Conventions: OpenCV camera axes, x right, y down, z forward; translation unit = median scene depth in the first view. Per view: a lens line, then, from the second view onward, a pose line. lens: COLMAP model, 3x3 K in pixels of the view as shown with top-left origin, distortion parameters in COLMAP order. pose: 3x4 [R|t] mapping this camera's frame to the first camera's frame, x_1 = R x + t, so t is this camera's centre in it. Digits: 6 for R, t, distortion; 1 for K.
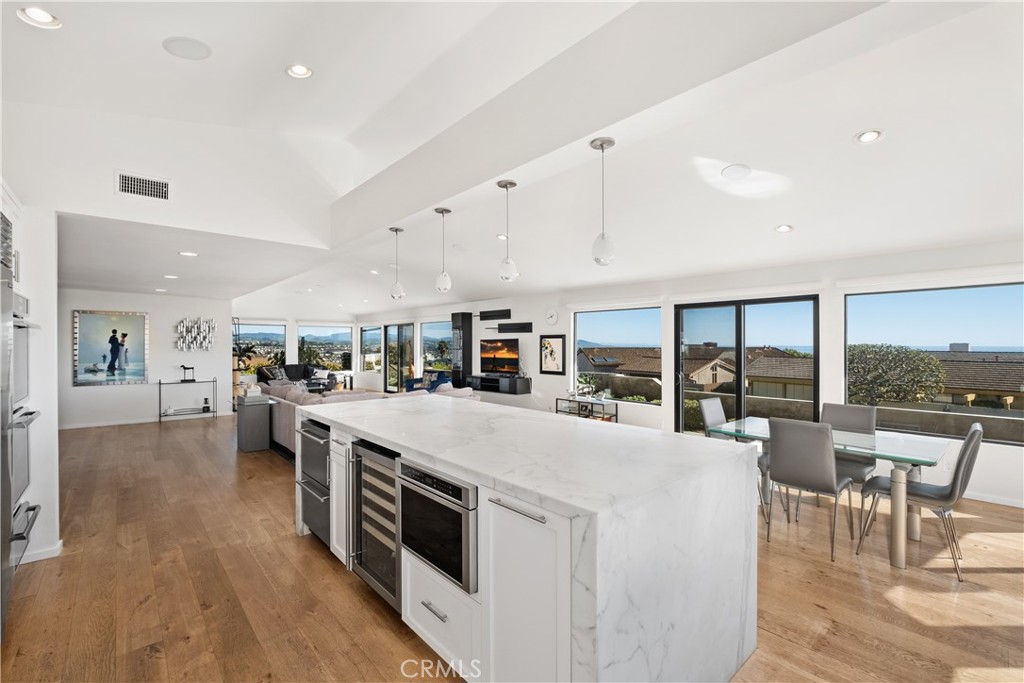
lens RADIAL K [[442.2, 0, 509.0], [0, 442.2, 345.2], [0, 0, 1]] dist [-0.005448, 0.000180]
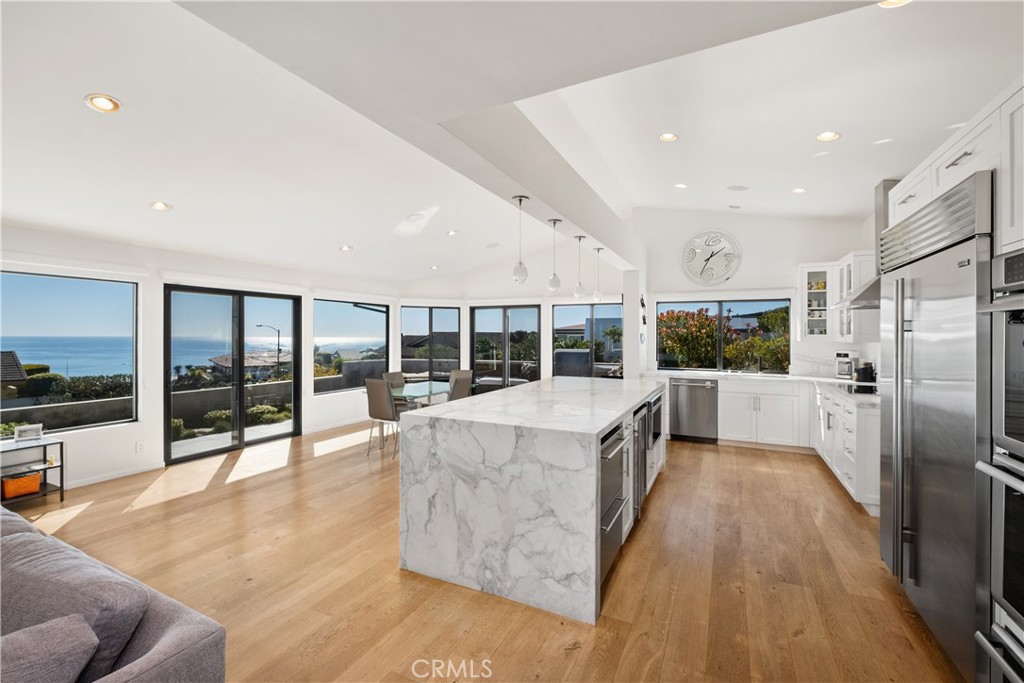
lens RADIAL K [[442.2, 0, 508.6], [0, 442.2, 332.6], [0, 0, 1]] dist [-0.005448, 0.000180]
pose [[-0.376352, 0.002627, 0.926473, -0.358739], [0.000423, 0.999996, -0.002664, -0.002913], [-0.926477, -0.000610, -0.376352, 0.470290]]
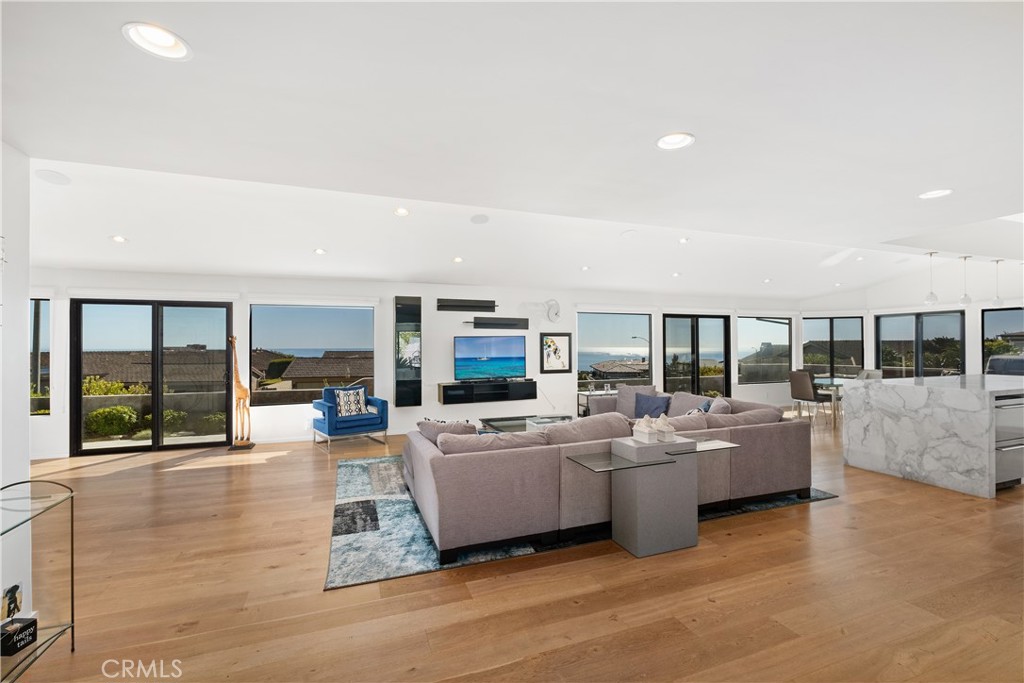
lens RADIAL K [[442.2, 0, 511.9], [0, 442.2, 343.3], [0, 0, 1]] dist [-0.005448, 0.000180]
pose [[0.357890, 0.002949, 0.933759, -0.696729], [0.006970, 0.999959, -0.005830, 0.003937], [-0.933738, 0.008595, 0.357855, 0.606526]]
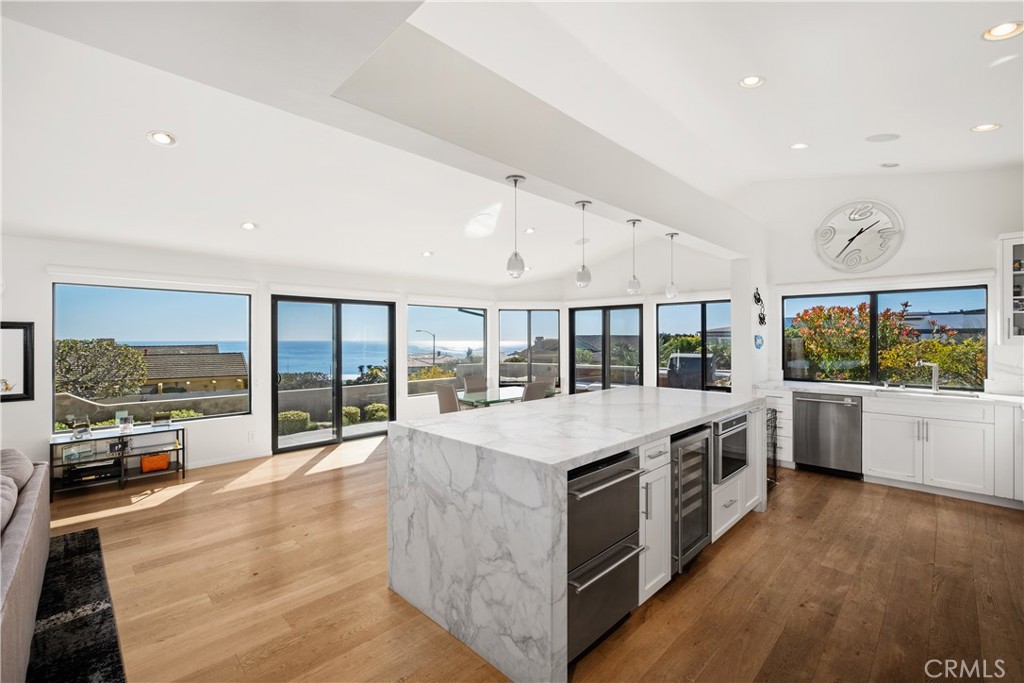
lens RADIAL K [[442.2, 0, 512.6], [0, 442.2, 336.9], [0, 0, 1]] dist [-0.005448, 0.000180]
pose [[-0.062450, 0.002099, 0.998046, -0.340362], [0.005561, 0.999983, -0.001755, -0.002397], [-0.998033, 0.005441, -0.062461, 0.370004]]
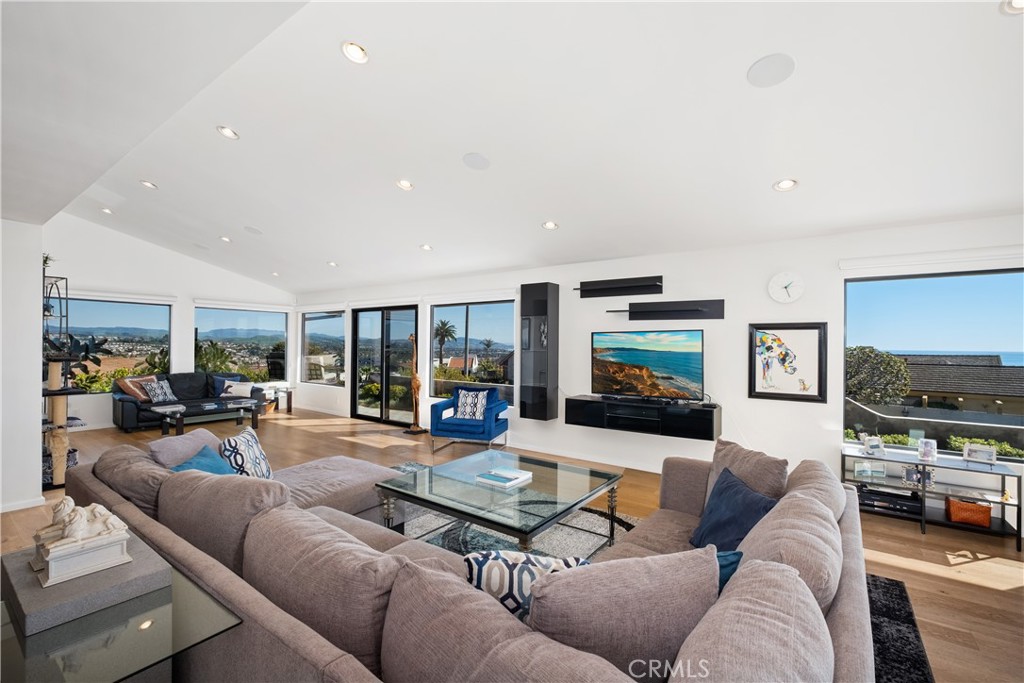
lens RADIAL K [[442.2, 0, 510.0], [0, 442.2, 341.9], [0, 0, 1]] dist [-0.005448, 0.000180]
pose [[0.977267, 0.009950, 0.211778, -0.263889], [-0.008603, 0.999936, -0.007283, 0.004055], [-0.211837, 0.005295, 0.977291, 0.465425]]
